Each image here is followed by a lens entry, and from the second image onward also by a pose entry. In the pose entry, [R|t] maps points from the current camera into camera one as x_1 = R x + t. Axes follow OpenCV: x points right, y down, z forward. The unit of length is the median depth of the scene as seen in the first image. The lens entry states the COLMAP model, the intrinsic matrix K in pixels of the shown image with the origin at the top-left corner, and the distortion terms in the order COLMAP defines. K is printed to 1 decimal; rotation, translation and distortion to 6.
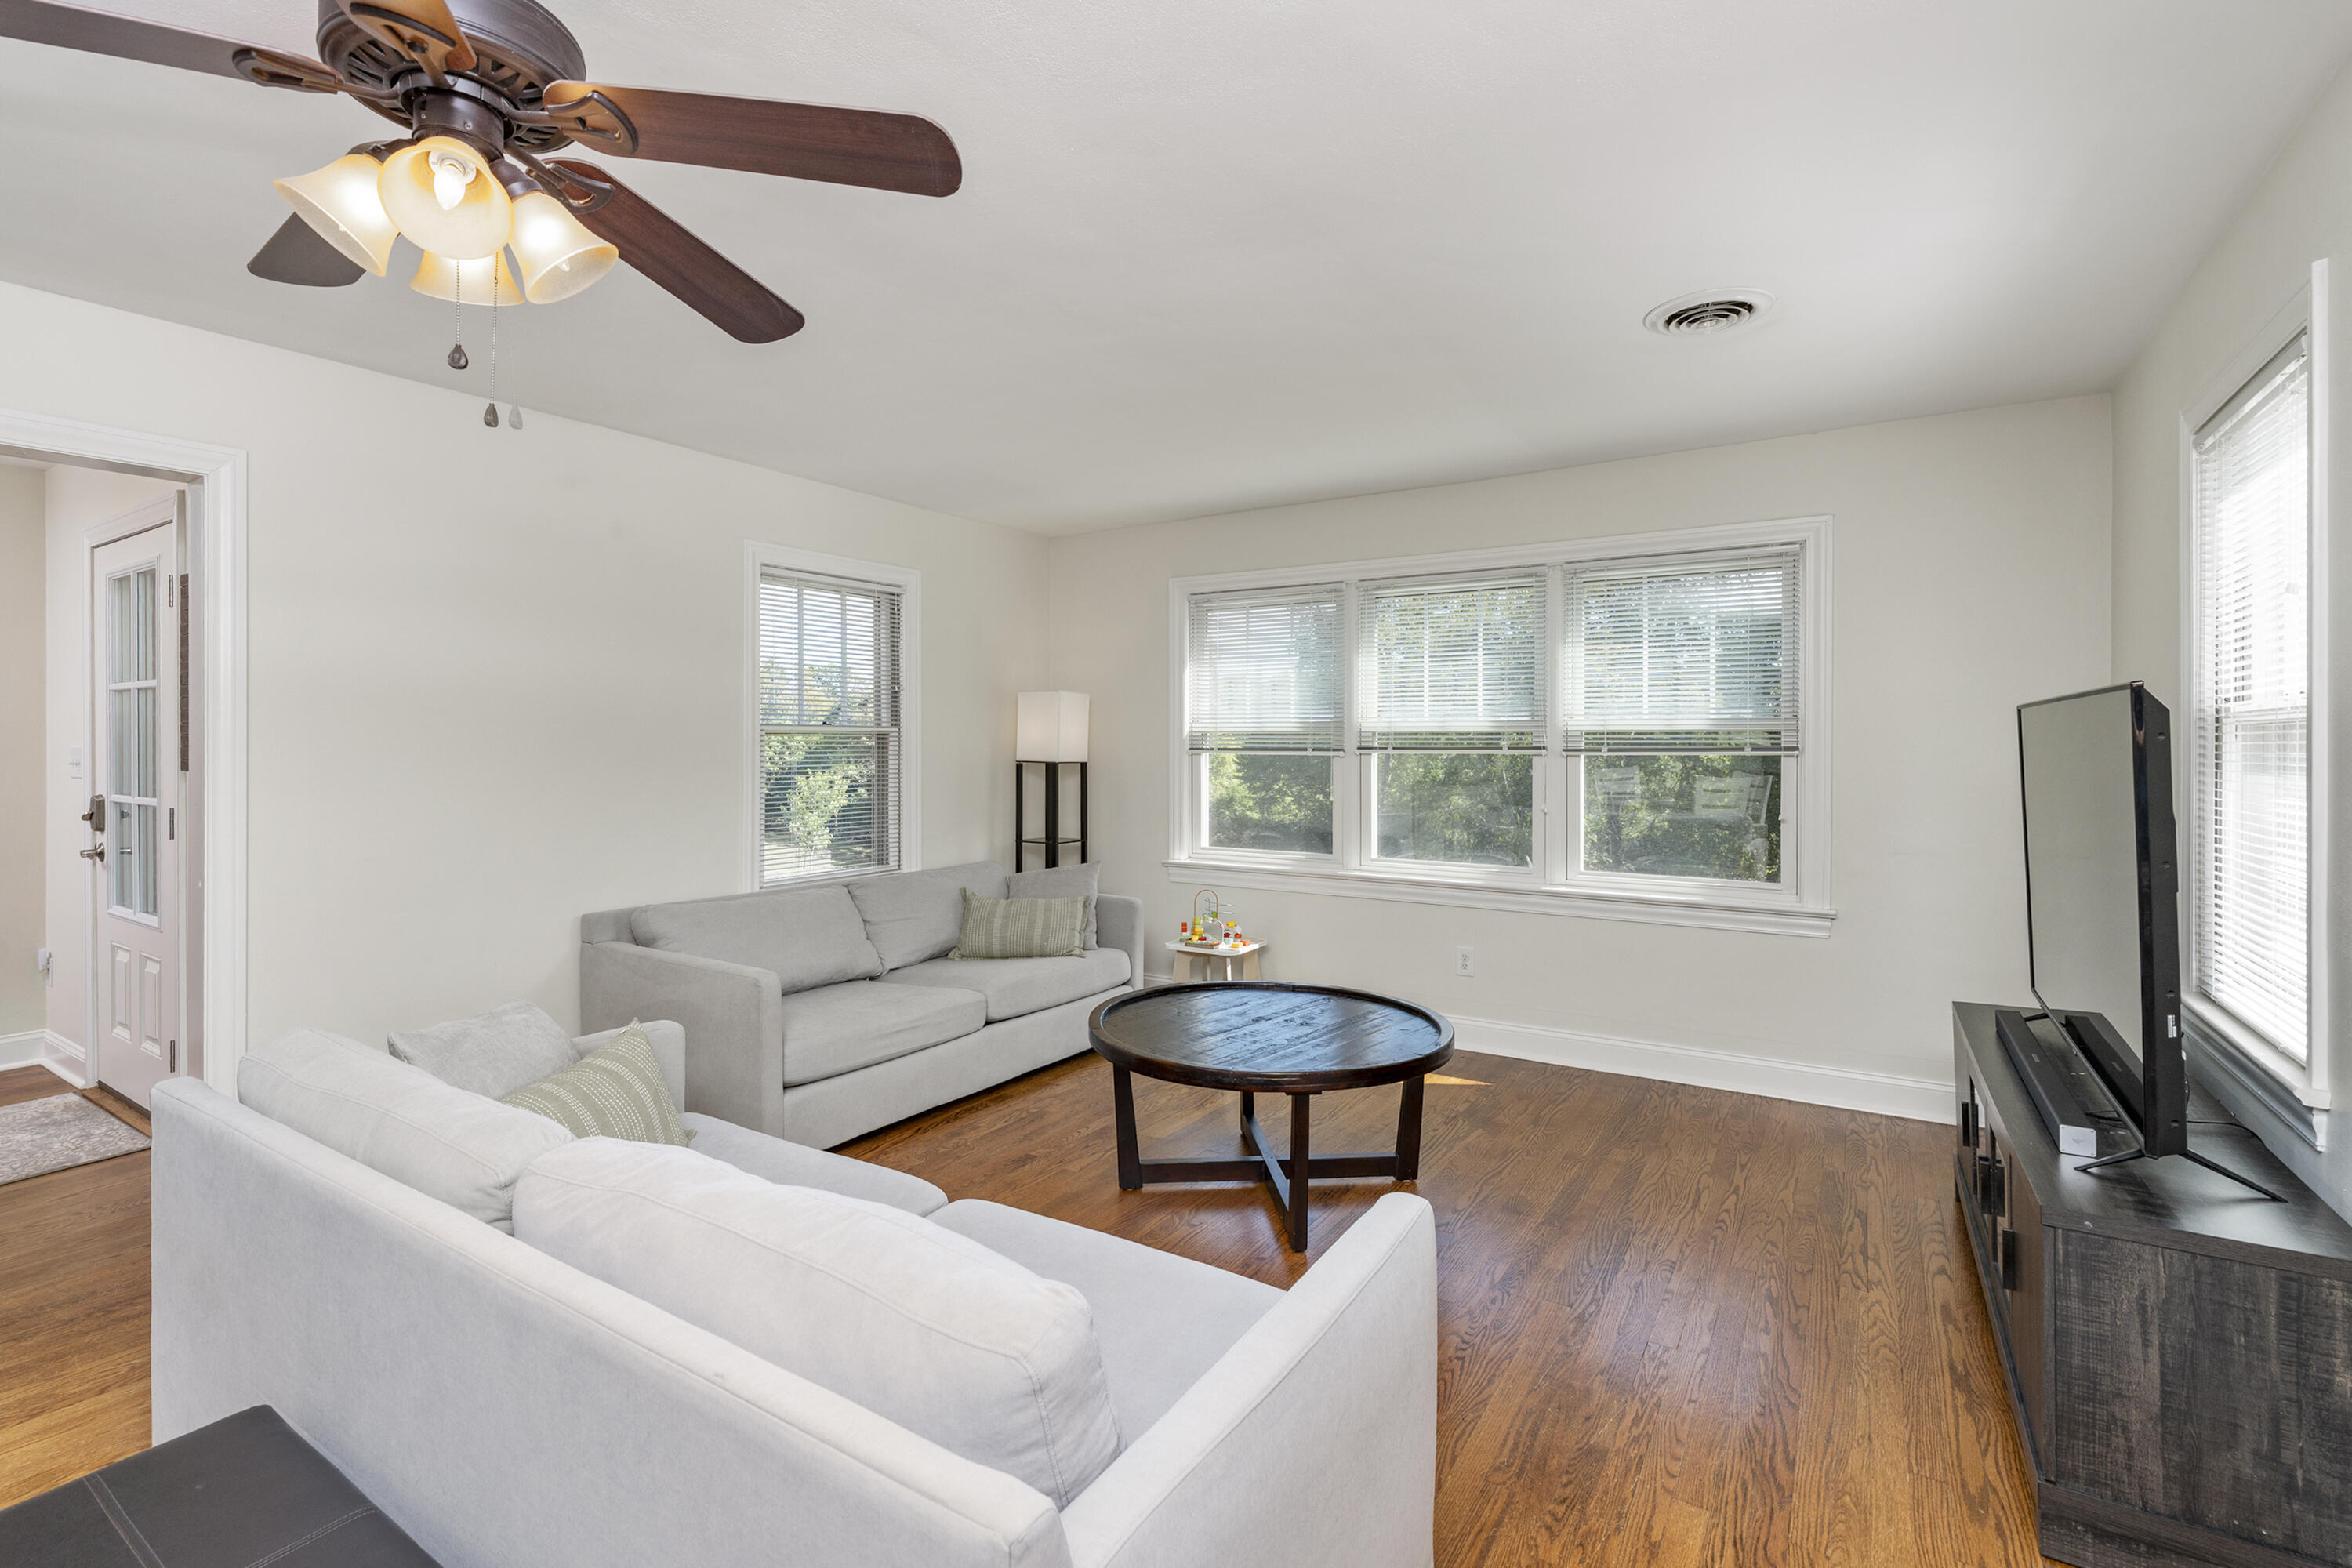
lens RADIAL K [[1075.6, 0, 1167.5], [0, 1075.6, 744.1], [0, 0, 1]] dist [-0.003807, 0.001015]
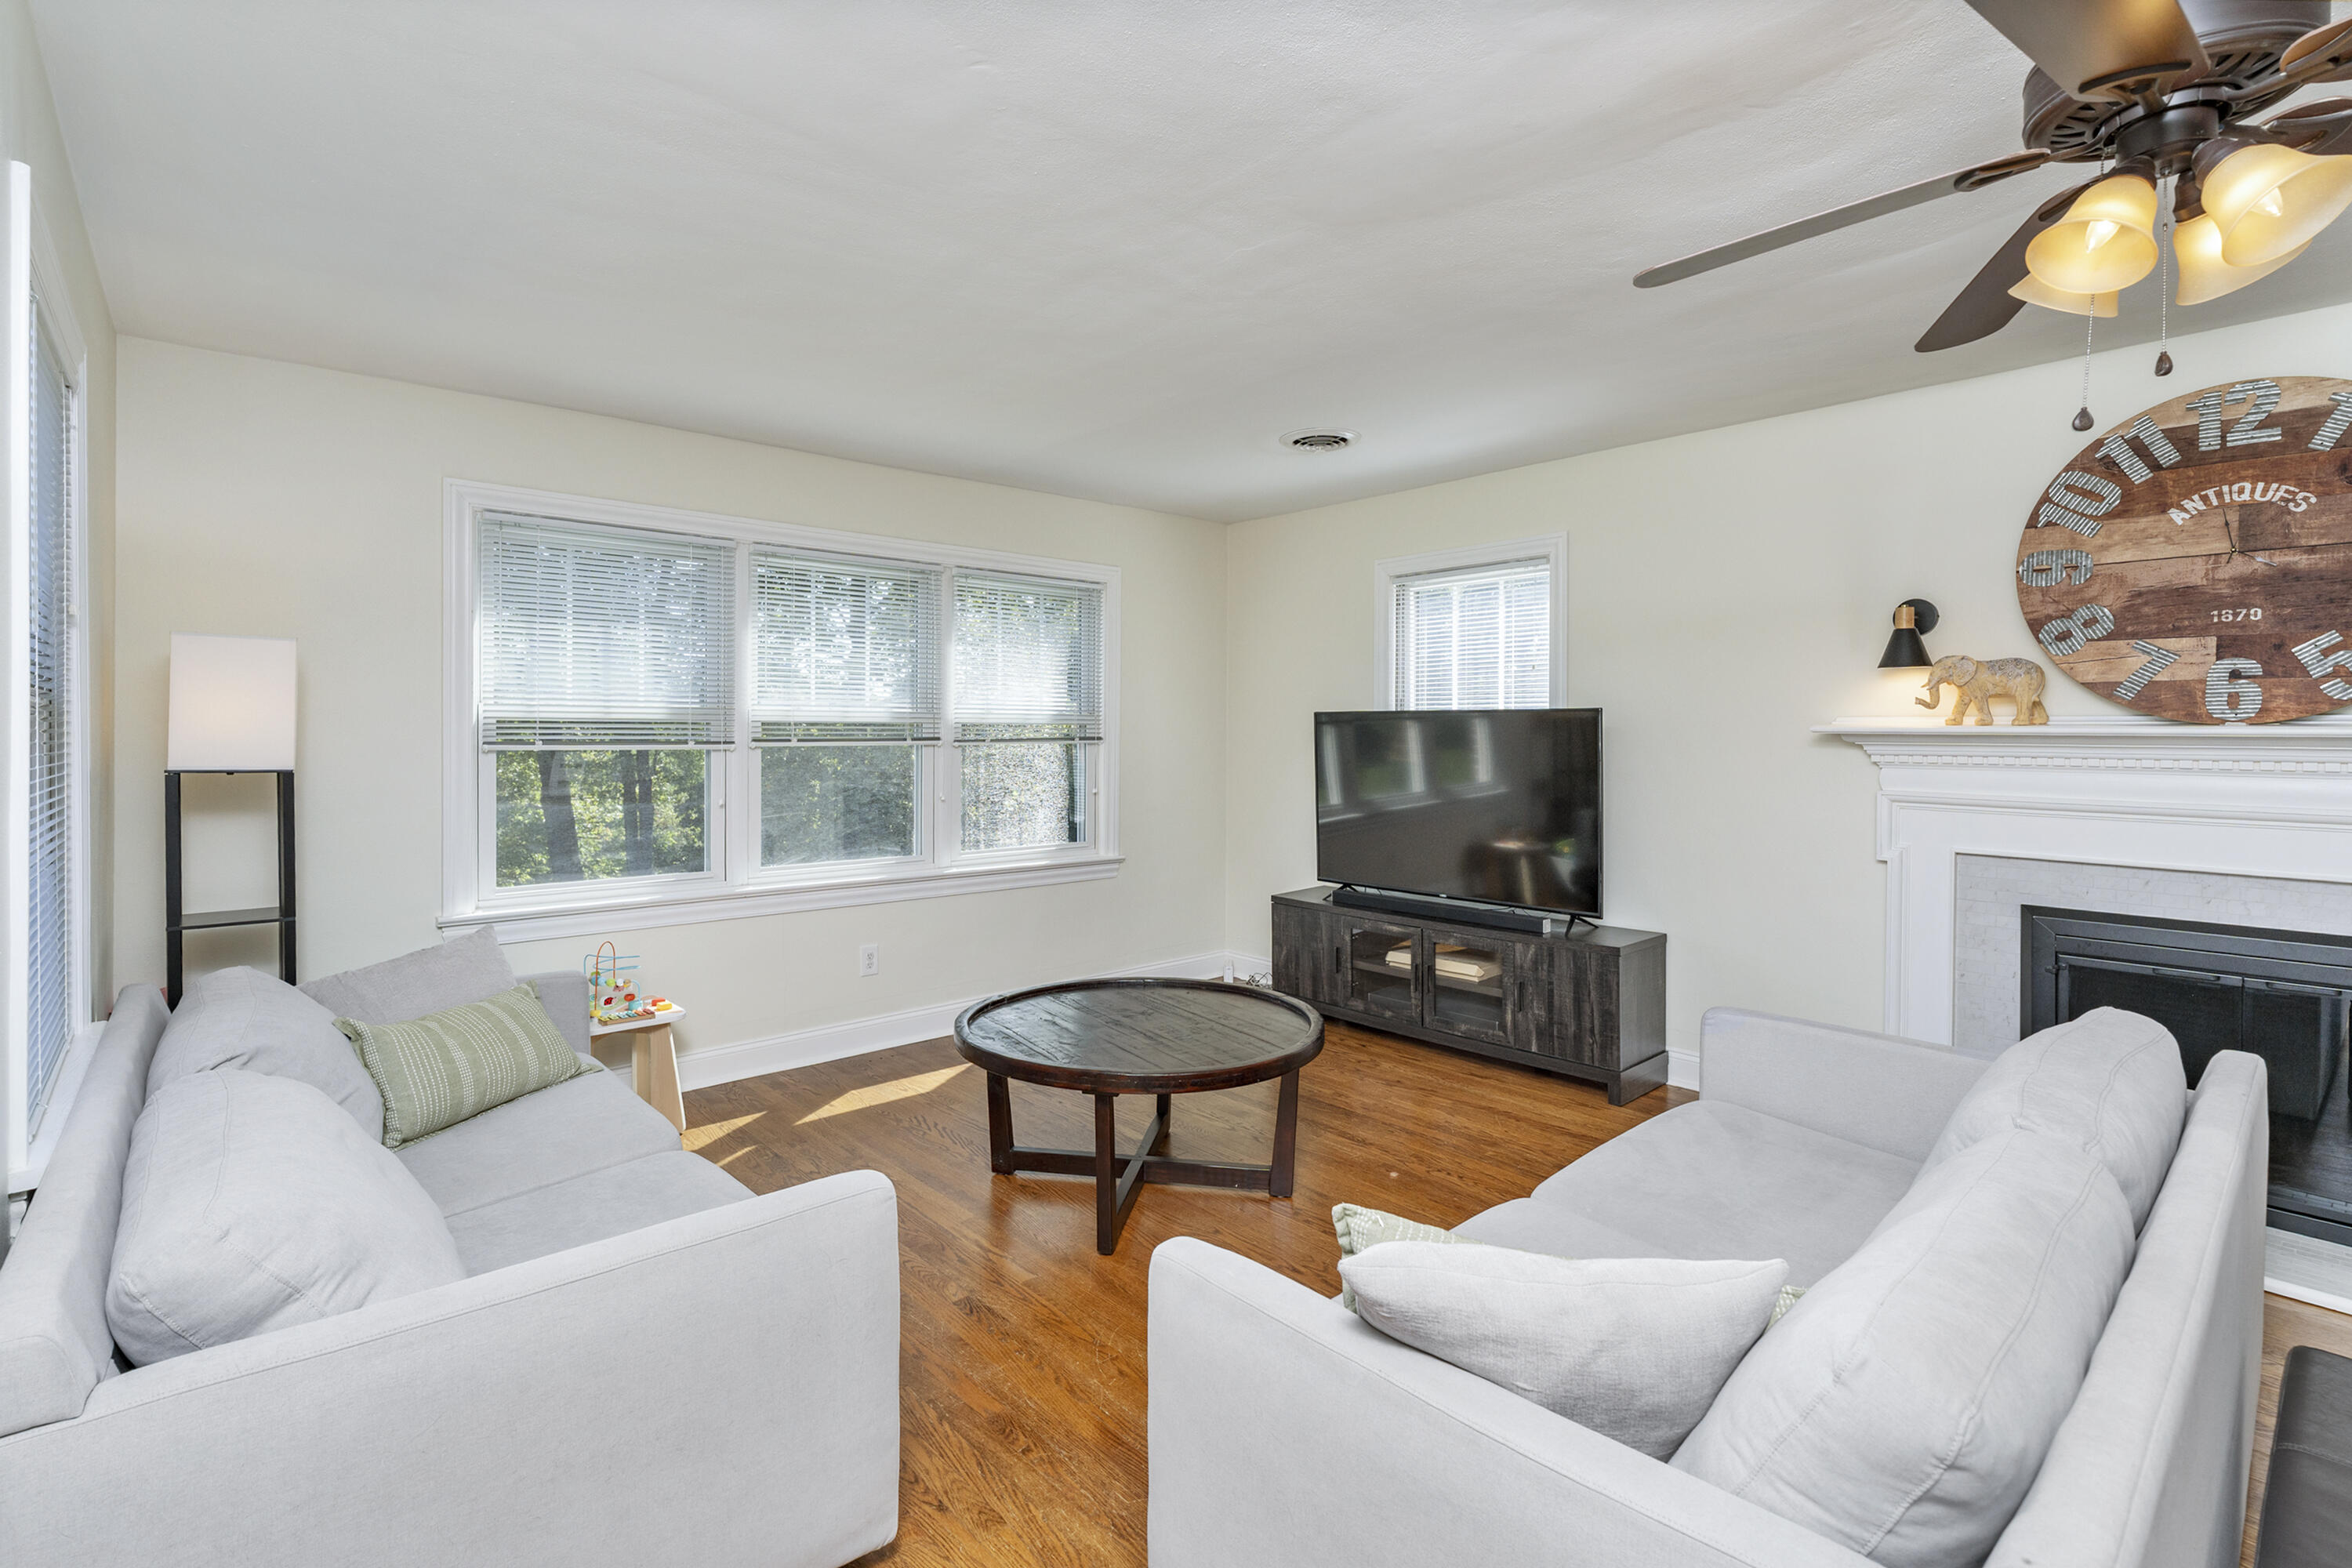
lens RADIAL K [[1082.0, 0, 1157.1], [0, 1082.0, 742.4], [0, 0, 1]] dist [-0.001208, 0.000483]
pose [[0.276764, -0.010602, 0.960879, -0.650148], [0.000138, 0.999940, 0.010993, -0.004147], [-0.960938, -0.002910, 0.276749, 0.544122]]
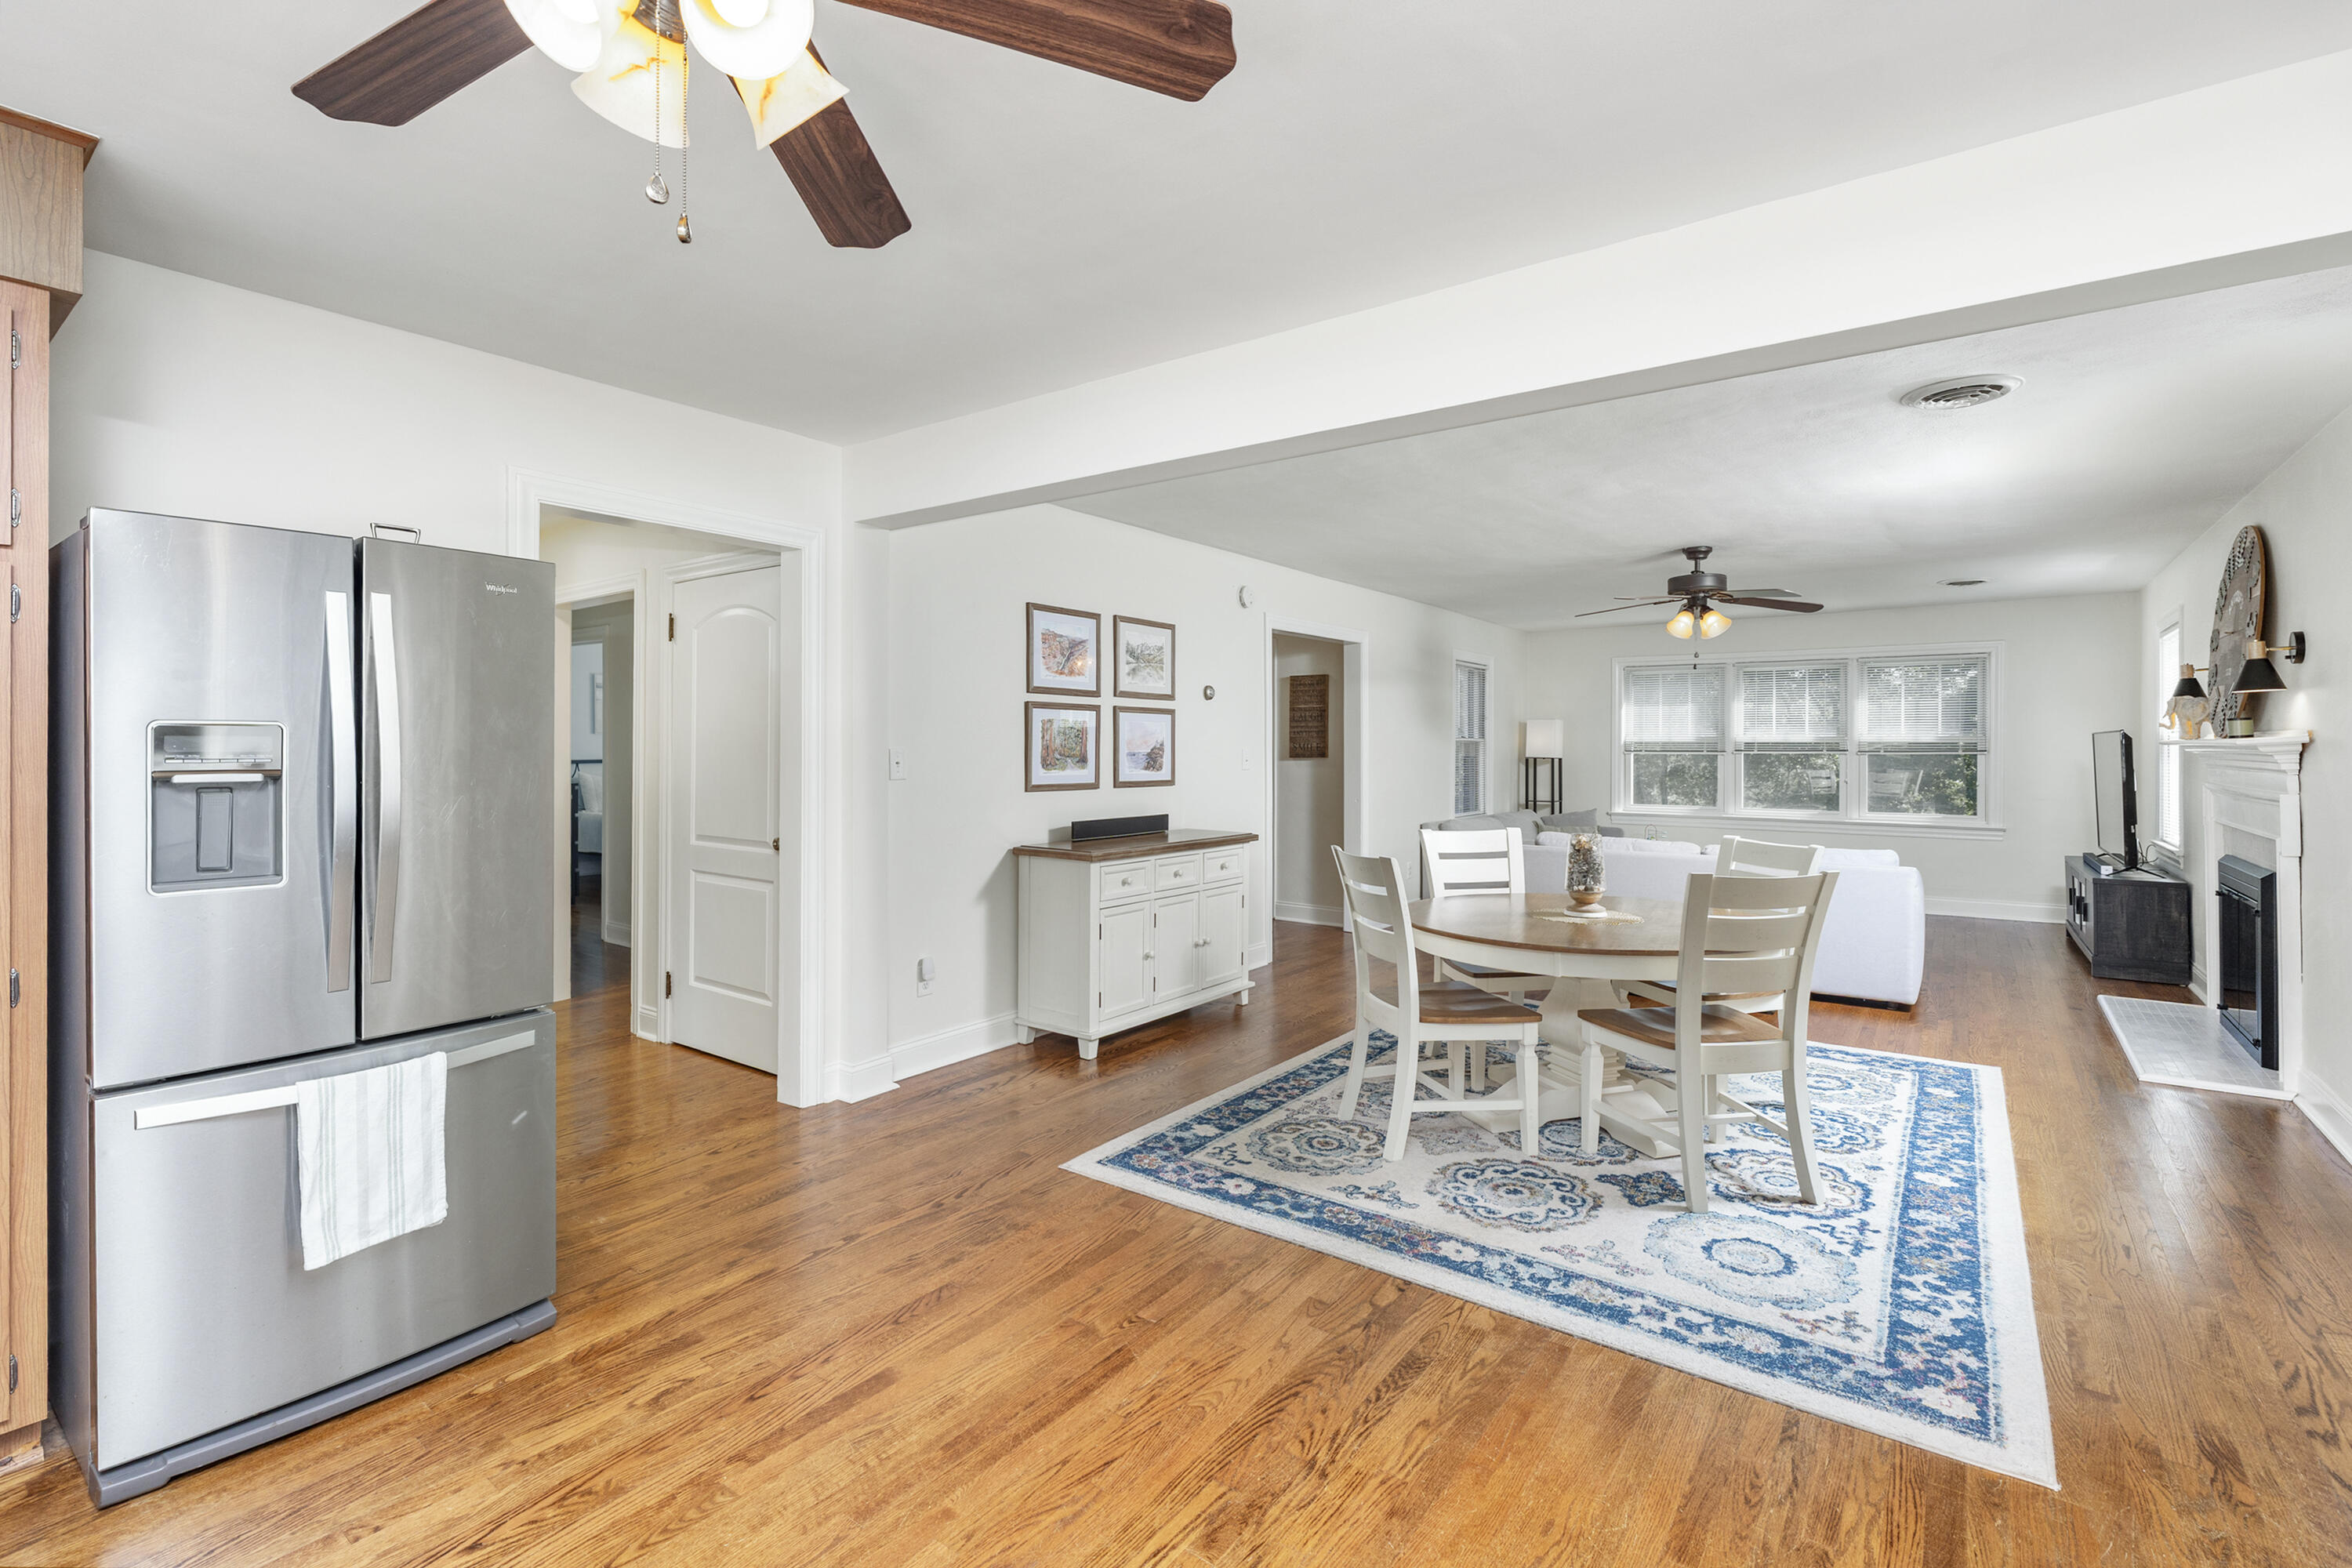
lens RADIAL K [[1052.7, 0, 1165.0], [0, 1052.7, 737.6], [0, 0, 1]] dist [-0.000076, 0.000322]
pose [[0.997237, 0.002243, -0.074248, -0.817296], [-0.002964, 0.999950, -0.009602, 0.001788], [0.074223, 0.009795, 0.997194, -1.112627]]
